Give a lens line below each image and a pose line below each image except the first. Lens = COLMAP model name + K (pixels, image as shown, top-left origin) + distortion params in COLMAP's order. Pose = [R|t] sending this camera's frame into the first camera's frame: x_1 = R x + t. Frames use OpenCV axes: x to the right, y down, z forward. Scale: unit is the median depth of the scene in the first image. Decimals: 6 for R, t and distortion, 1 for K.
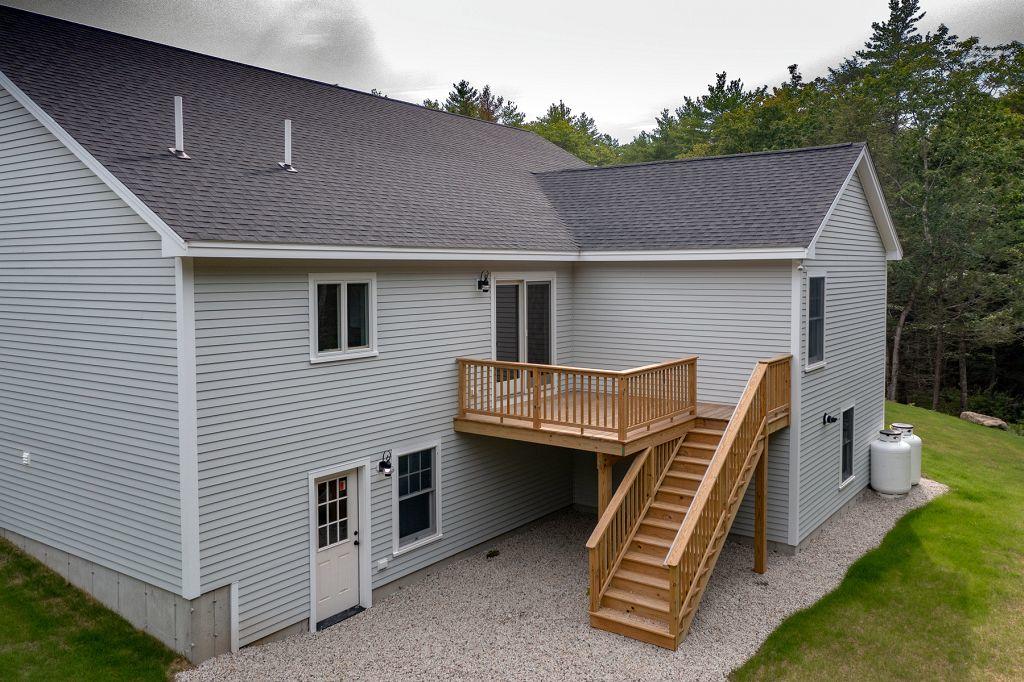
lens RADIAL K [[814.6, 0, 512.0], [0, 814.6, 341.0], [0, 0, 1]] dist [0.063606, 0.002237]
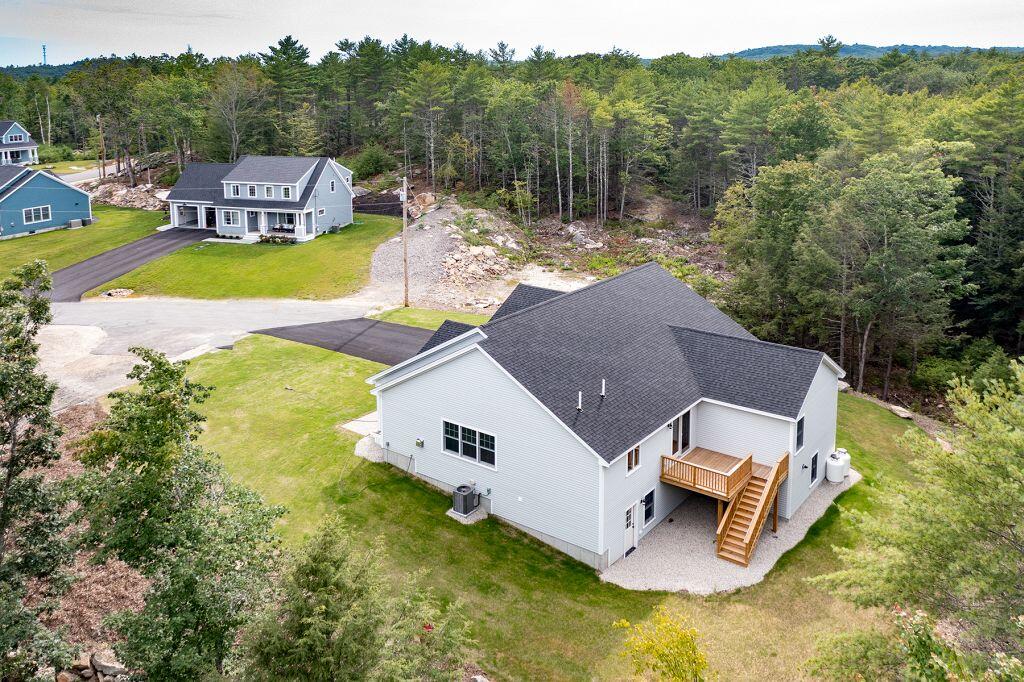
lens RADIAL K [[820.9, 0, 509.3], [0, 820.9, 301.7], [0, 0, 1]] dist [0.121682, 0.000356]
pose [[0.999319, -0.019461, -0.031345, -0.507804], [0.025065, 0.981521, 0.189708, -1.082222], [0.027074, -0.190364, 0.981340, -1.710871]]
